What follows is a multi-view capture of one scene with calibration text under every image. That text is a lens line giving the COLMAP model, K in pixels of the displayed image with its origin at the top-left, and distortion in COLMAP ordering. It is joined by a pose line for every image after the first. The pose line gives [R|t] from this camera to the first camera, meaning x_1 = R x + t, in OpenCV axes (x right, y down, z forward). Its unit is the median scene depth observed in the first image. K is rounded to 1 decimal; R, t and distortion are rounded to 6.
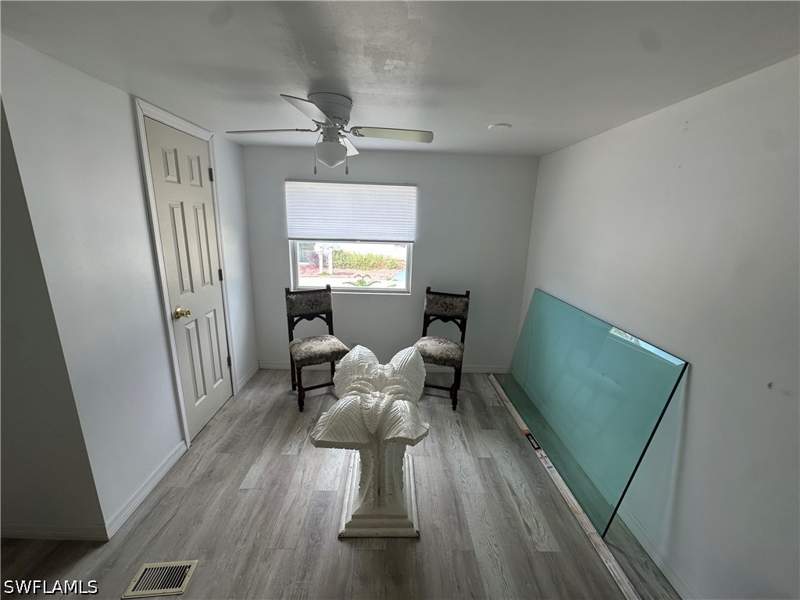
lens RADIAL K [[320.9, 0, 399.1], [0, 320.9, 302.7], [0, 0, 1]] dist [-0.001668, -0.000034]
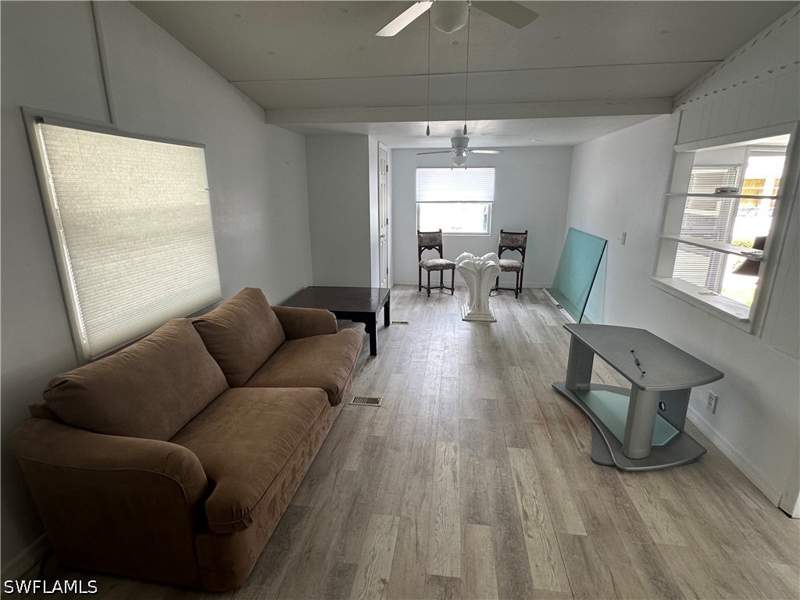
lens RADIAL K [[407.8, 0, 397.3], [0, 407.8, 295.7], [0, 0, 1]] dist [0.019611, 0.000296]
pose [[0.987291, 0.008031, -0.158720, -0.103597], [-0.007711, 0.999967, 0.002634, 0.296018], [0.158736, -0.001377, 0.987320, -1.168911]]
